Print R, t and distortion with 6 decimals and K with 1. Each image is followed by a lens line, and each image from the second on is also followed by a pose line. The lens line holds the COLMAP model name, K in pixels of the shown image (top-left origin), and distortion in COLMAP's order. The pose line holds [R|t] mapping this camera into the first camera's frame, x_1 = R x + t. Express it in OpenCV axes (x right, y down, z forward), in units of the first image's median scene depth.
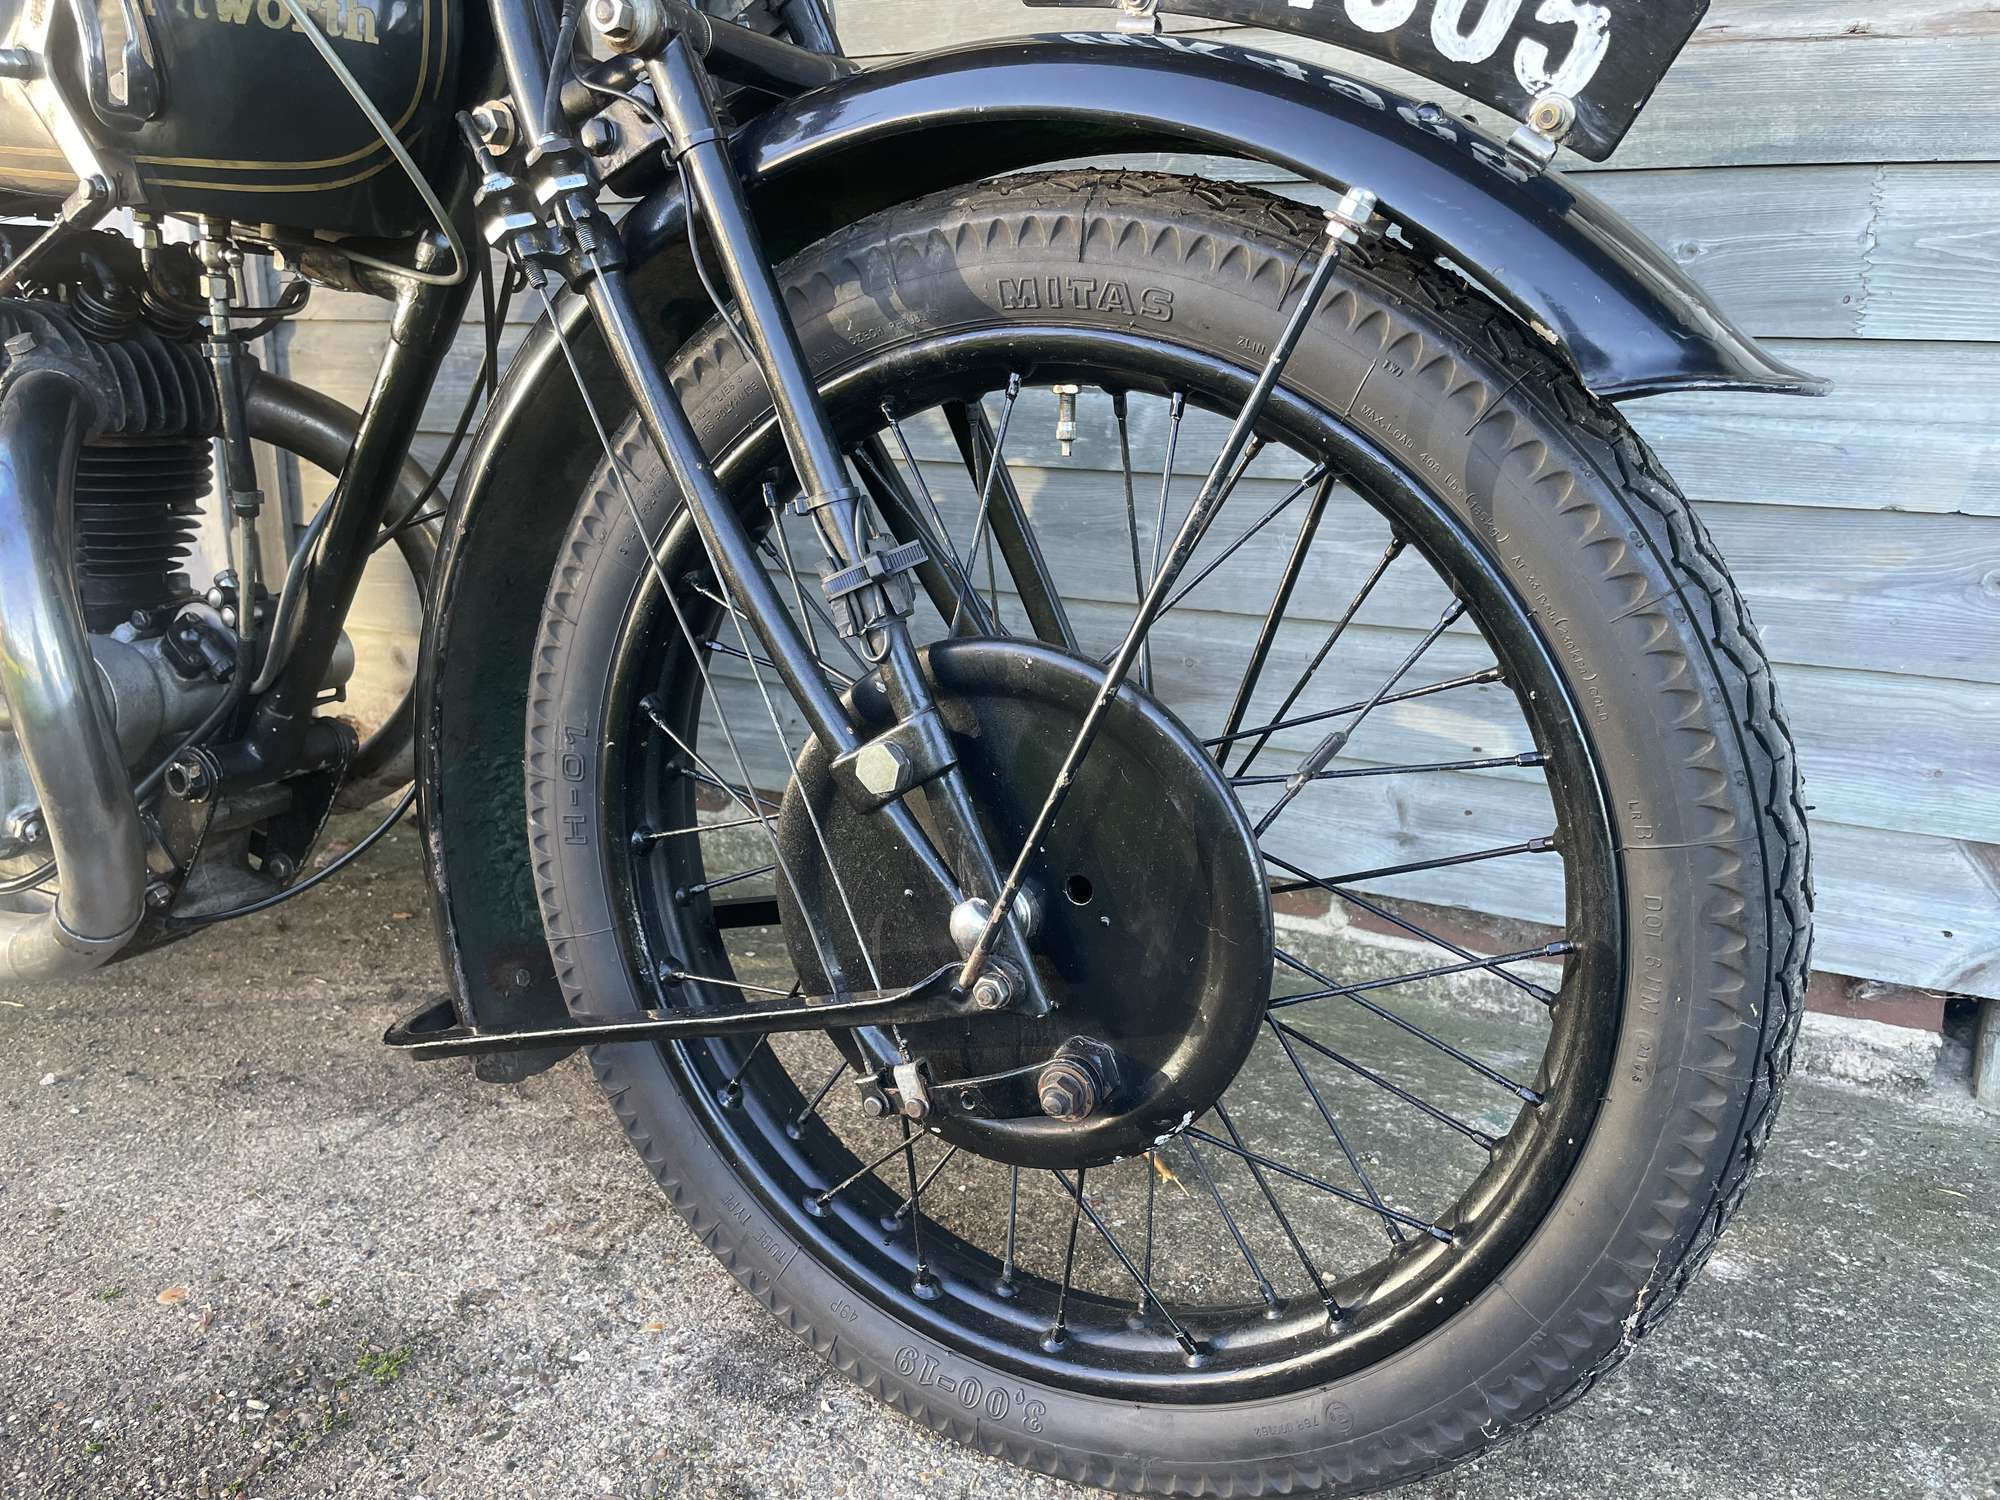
lens RADIAL K [[1525.9, 0, 1002.3], [0, 1525.9, 754.5], [0, 0, 1]] dist [0.086441, -0.128685]
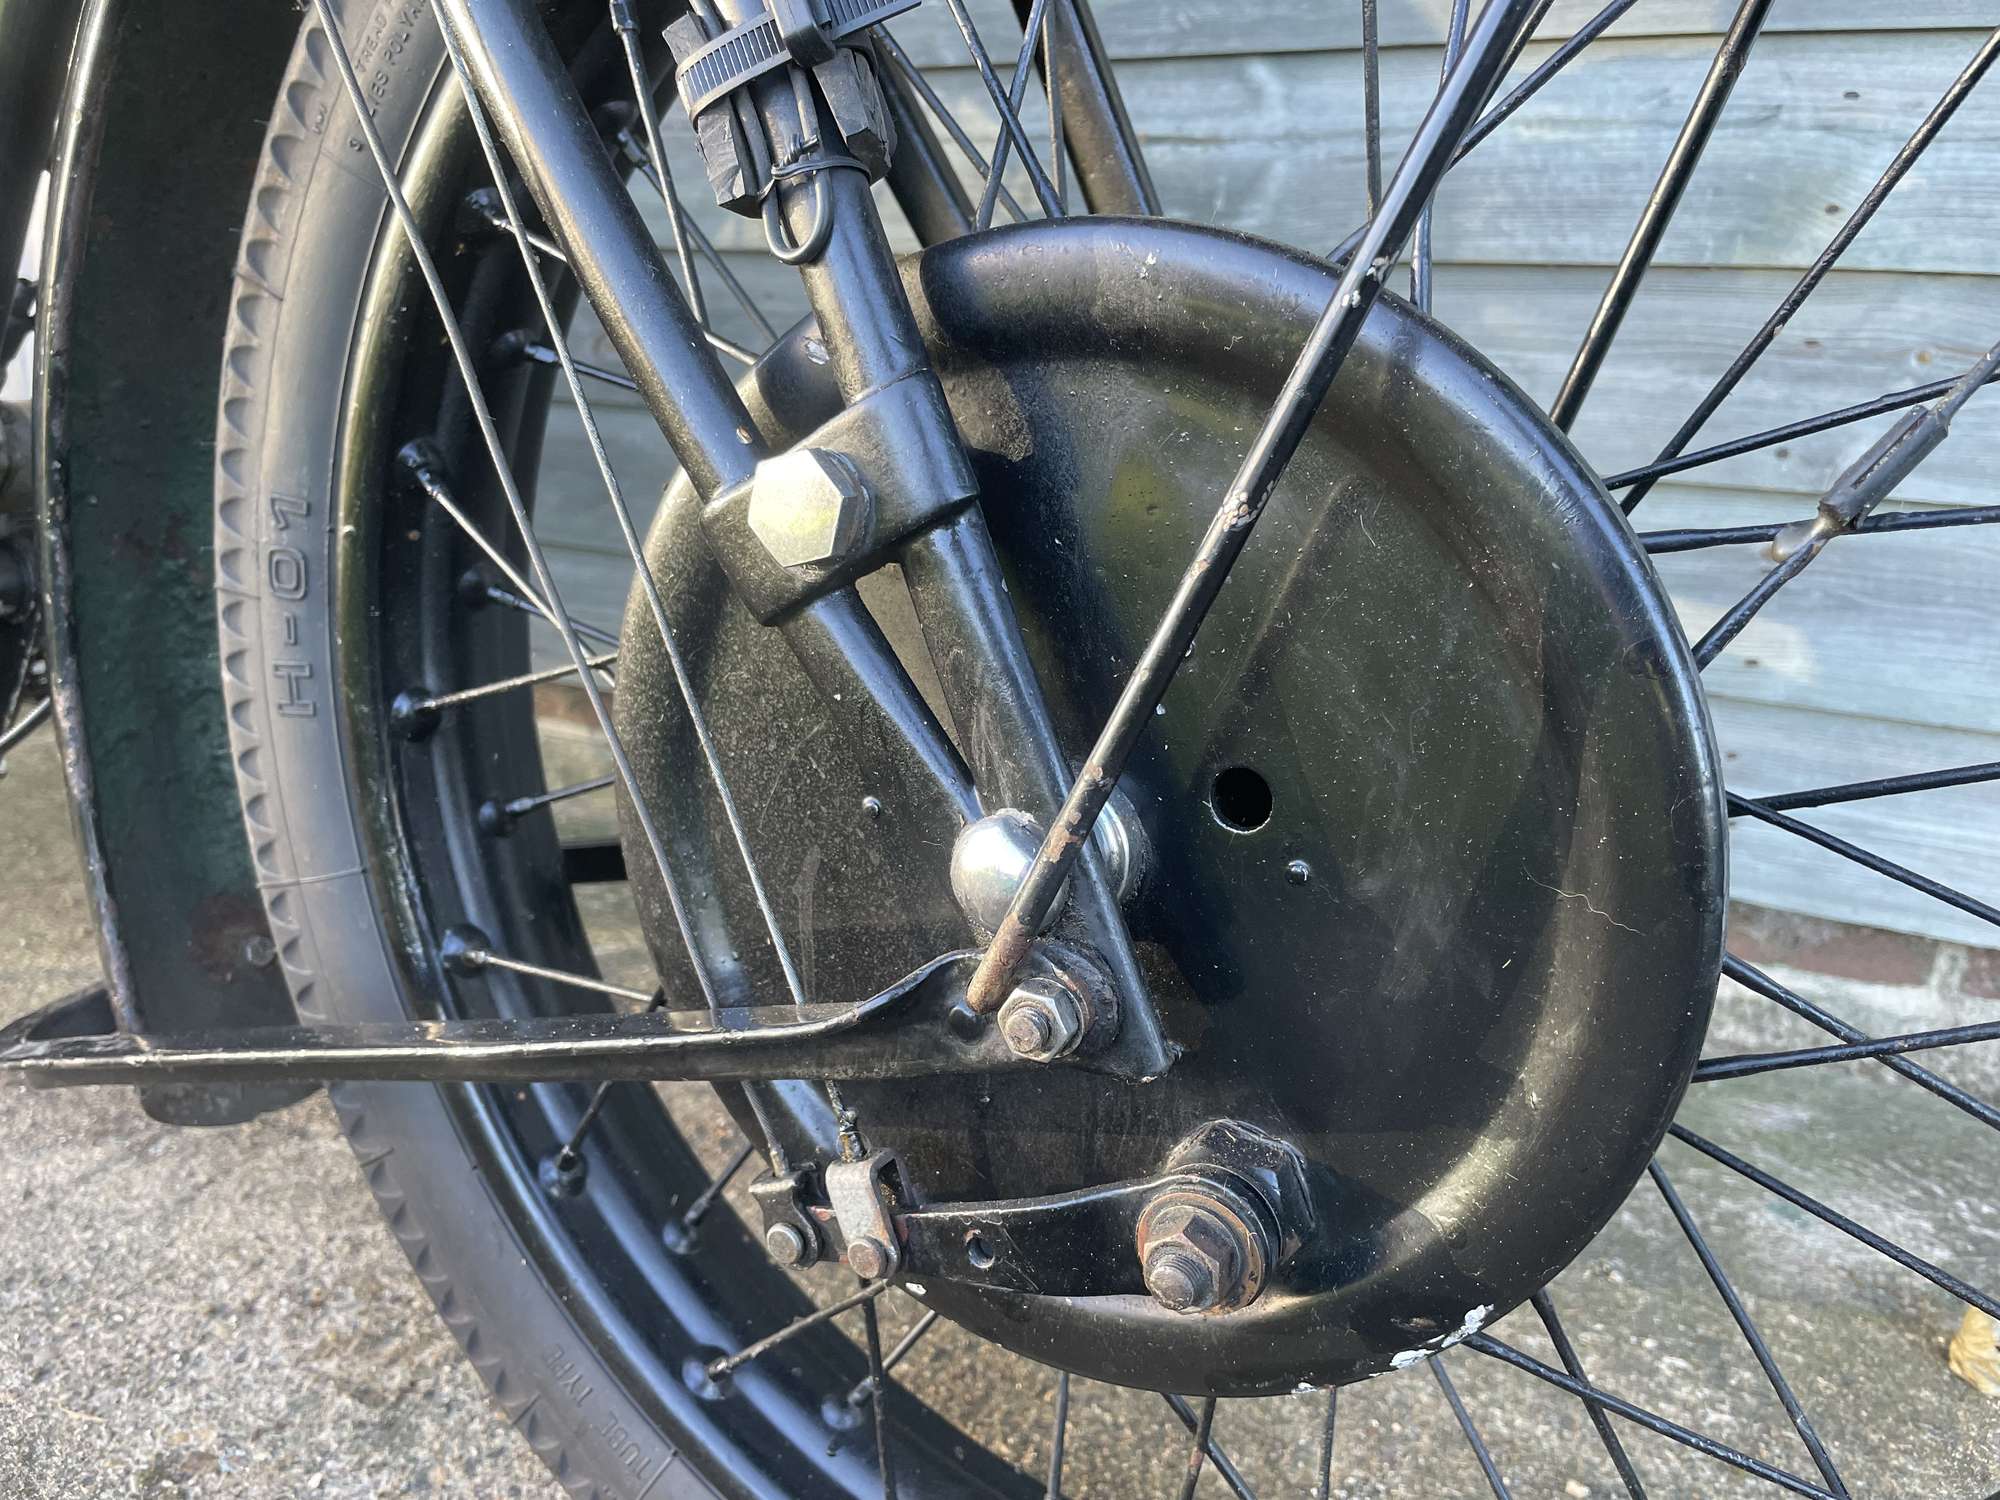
lens RADIAL K [[1550.3, 0, 1000.0], [0, 1550.3, 750.0], [0, 0, 1]] dist [0.069532, -0.119574]
pose [[0.999241, 0.028917, -0.026097, -0.007438], [-0.028717, 0.999555, 0.008011, 0.061439], [0.026317, -0.007256, 0.999627, 0.458928]]
